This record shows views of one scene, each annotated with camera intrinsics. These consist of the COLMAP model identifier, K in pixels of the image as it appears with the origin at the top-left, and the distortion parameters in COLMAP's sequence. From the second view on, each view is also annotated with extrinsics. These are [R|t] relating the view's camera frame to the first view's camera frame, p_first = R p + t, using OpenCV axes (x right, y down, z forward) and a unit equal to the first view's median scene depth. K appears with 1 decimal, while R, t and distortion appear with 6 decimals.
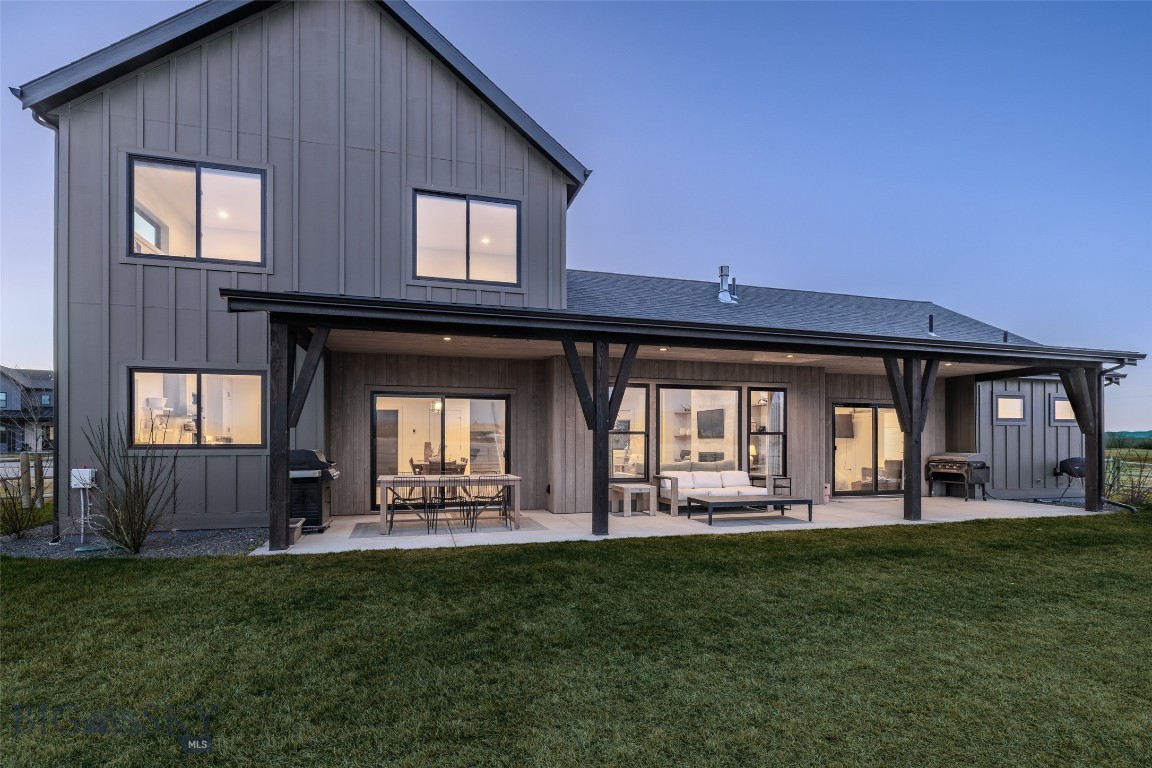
lens RADIAL K [[542.3, 0, 577.4], [0, 542.3, 436.1], [0, 0, 1]] dist [-0.000979, 0.000532]
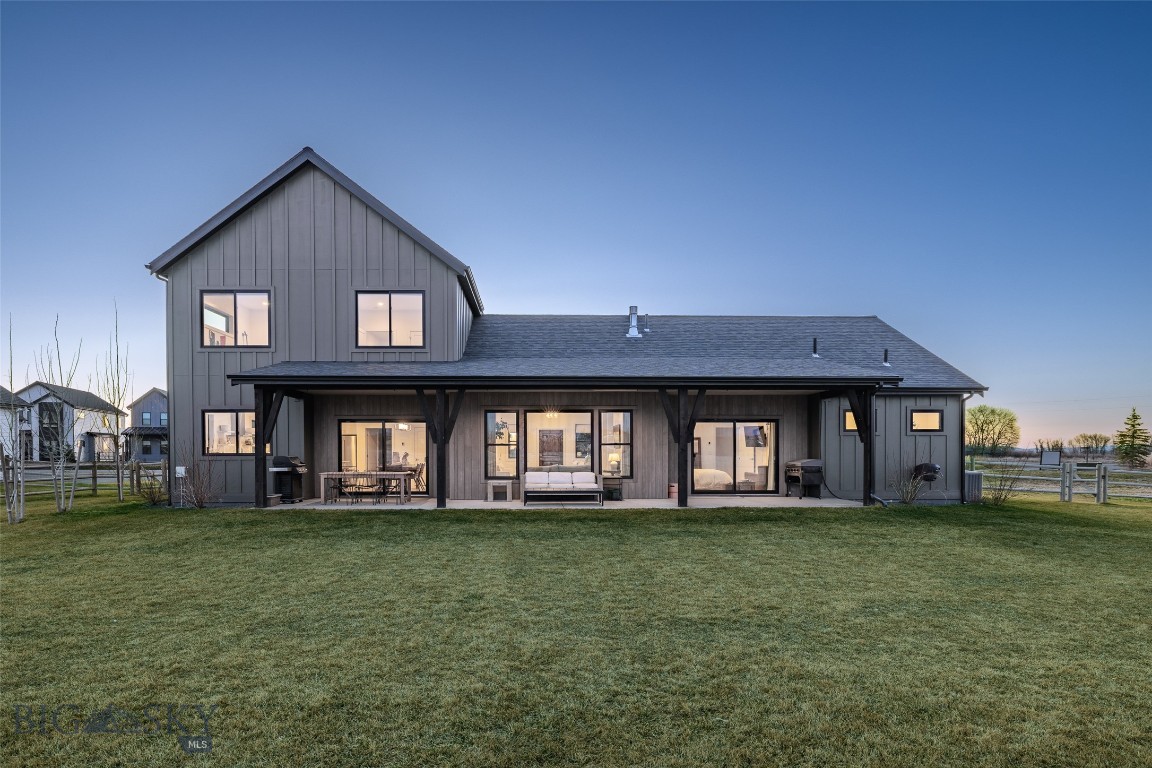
lens RADIAL K [[591.6, 0, 552.0], [0, 591.6, 452.5], [0, 0, 1]] dist [0.001954, 0.000040]
pose [[0.969807, -0.003229, -0.243854, 0.588967], [0.006239, 0.999914, 0.011575, -0.002497], [0.243796, -0.012747, 0.969743, -0.470499]]
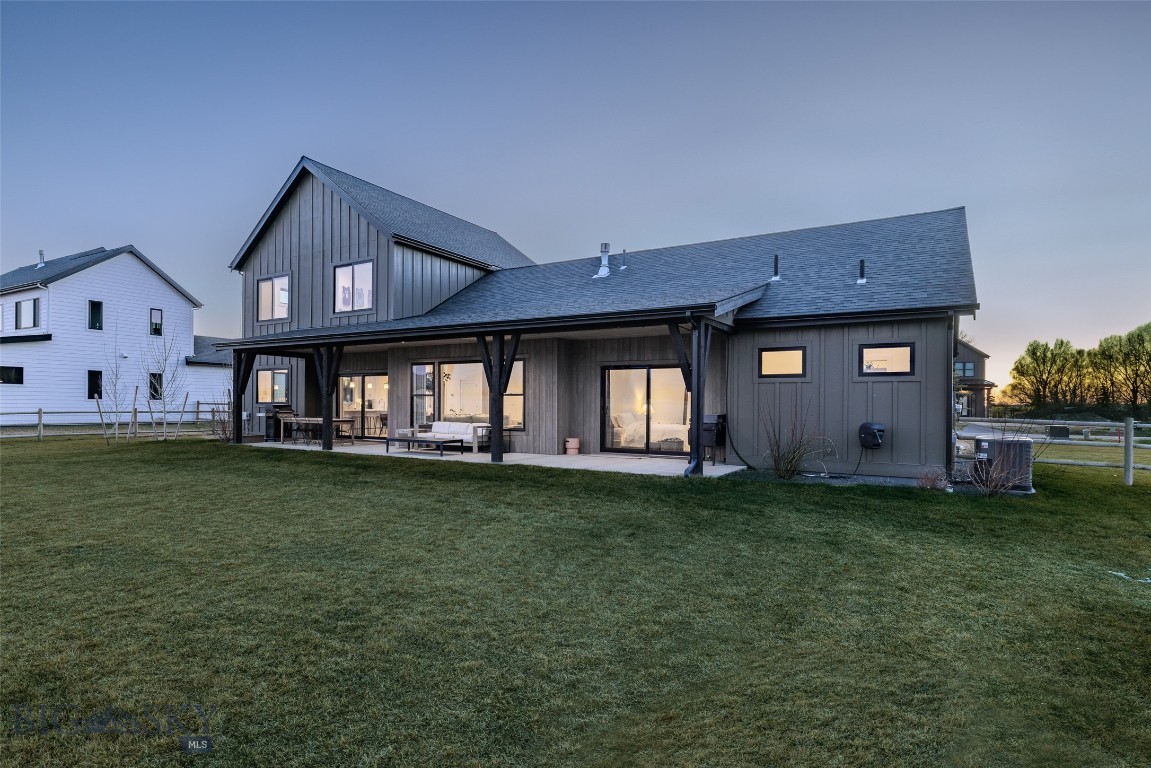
lens RADIAL K [[596.3, 0, 577.1], [0, 596.3, 398.4], [0, 0, 1]] dist [0.000793, 0.000055]
pose [[0.694394, -0.004946, -0.719578, 1.560115], [0.003541, 0.999988, -0.003457, 0.009170], [0.719586, -0.000148, 0.694403, 0.154739]]
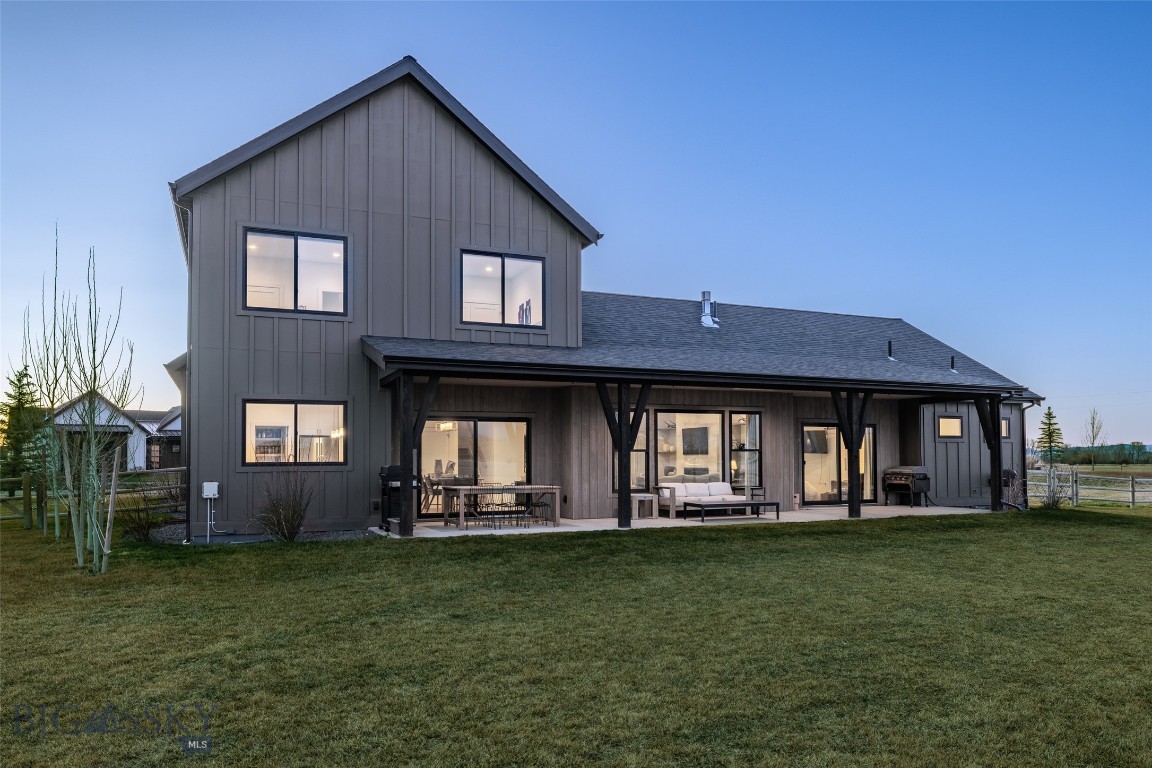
lens RADIAL K [[796.7, 0, 603.3], [0, 796.7, 426.9], [0, 0, 1]] dist [0.000306, 0.000334]
pose [[0.988688, -0.000293, 0.149986, -0.225006], [0.004862, 0.999535, -0.030099, -0.005410], [-0.149907, 0.030487, 0.988230, -0.695477]]
